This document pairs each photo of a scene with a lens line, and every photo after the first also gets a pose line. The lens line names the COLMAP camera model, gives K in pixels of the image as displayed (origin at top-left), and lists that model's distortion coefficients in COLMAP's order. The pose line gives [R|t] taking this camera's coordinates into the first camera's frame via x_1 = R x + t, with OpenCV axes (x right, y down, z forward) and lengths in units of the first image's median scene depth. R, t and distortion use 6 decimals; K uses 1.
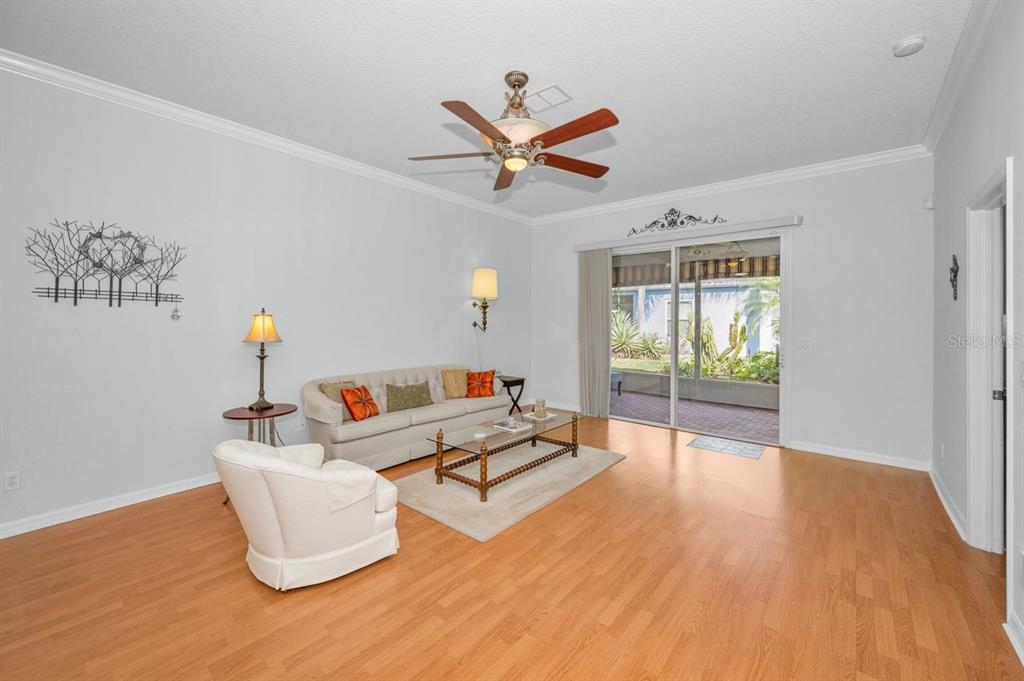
lens RADIAL K [[418.2, 0, 509.3], [0, 418.2, 326.9], [0, 0, 1]] dist [0.000823, 0.000070]
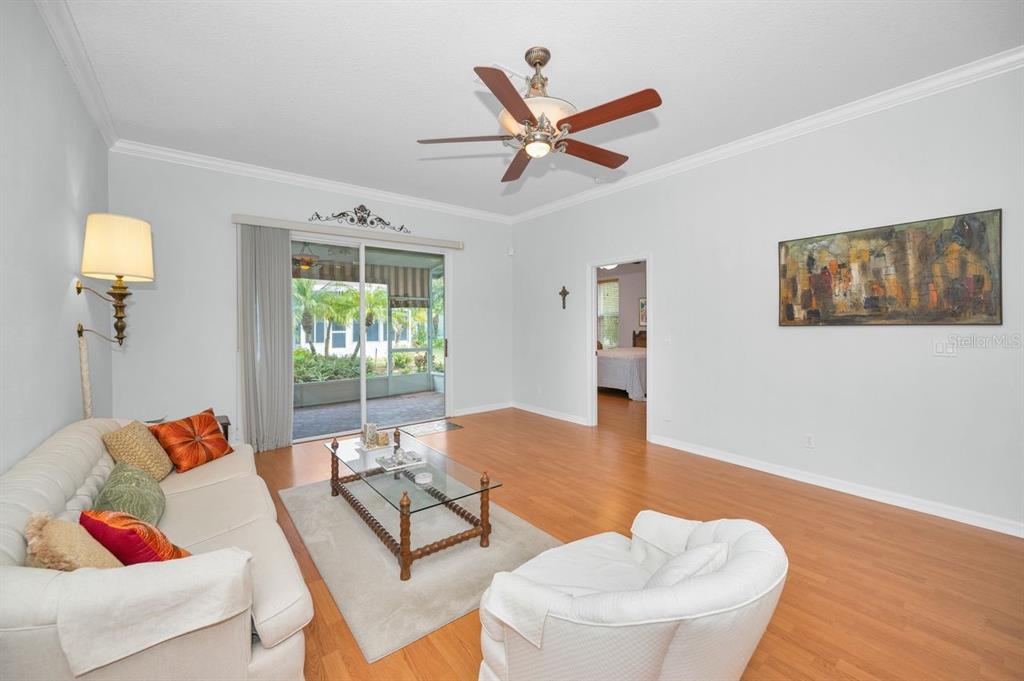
lens RADIAL K [[406.6, 0, 528.8], [0, 406.6, 335.0], [0, 0, 1]] dist [0.001482, 0.000102]
pose [[0.203792, -0.037867, 0.978282, -0.462470], [0.020353, 0.999200, 0.034437, -0.007284], [-0.978803, 0.012893, 0.204400, 0.434747]]
